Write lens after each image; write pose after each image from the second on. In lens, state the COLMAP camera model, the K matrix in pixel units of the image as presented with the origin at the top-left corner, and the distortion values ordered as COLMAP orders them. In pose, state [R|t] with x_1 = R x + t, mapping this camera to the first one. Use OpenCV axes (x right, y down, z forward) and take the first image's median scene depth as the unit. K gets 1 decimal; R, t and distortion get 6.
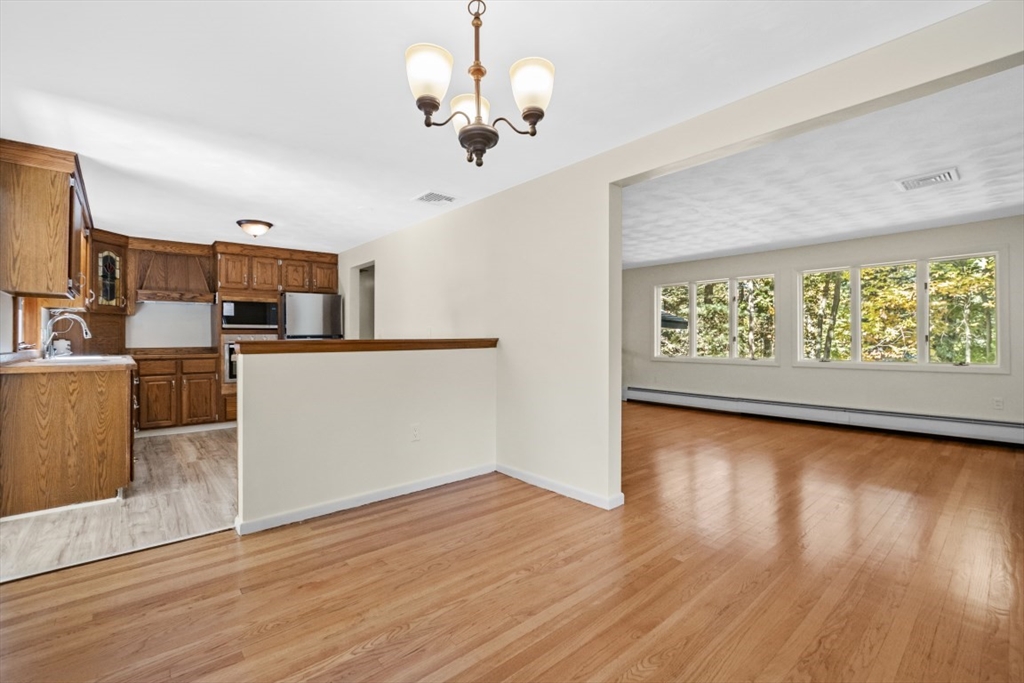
lens RADIAL K [[448.2, 0, 512.0], [0, 448.2, 341.5], [0, 0, 1]] dist [-0.012036, 0.000850]
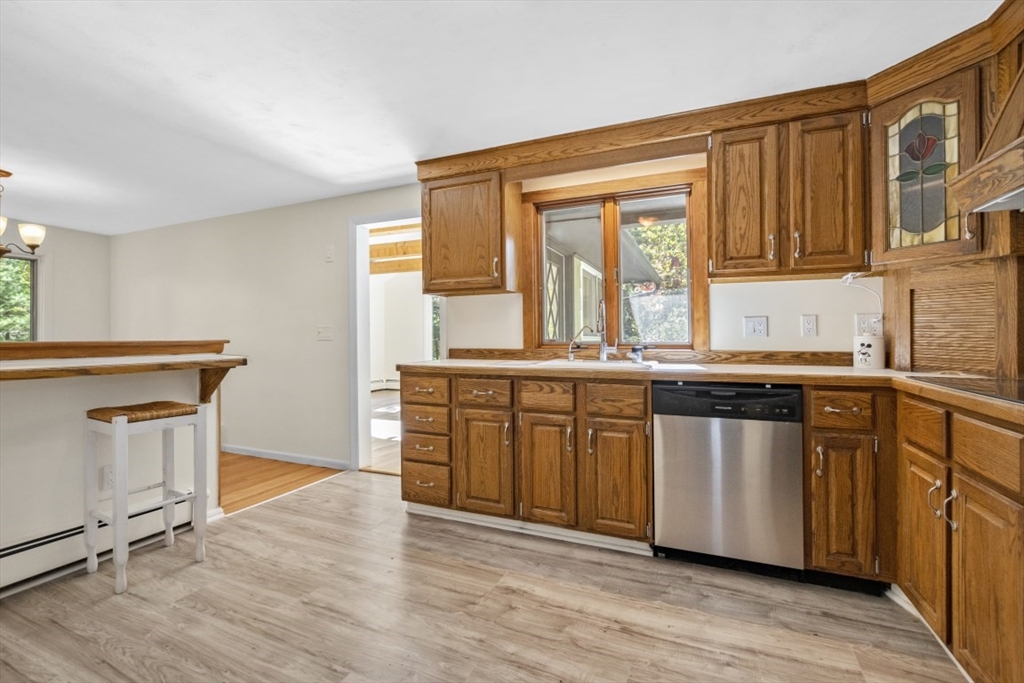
lens RADIAL K [[448.2, 0, 512.0], [0, 448.2, 341.5], [0, 0, 1]] dist [-0.012036, 0.000850]
pose [[-0.901882, 0.011705, -0.431824, -0.667967], [0.005740, 0.999869, 0.015115, -0.009628], [0.431944, 0.011153, -0.901831, 1.899778]]
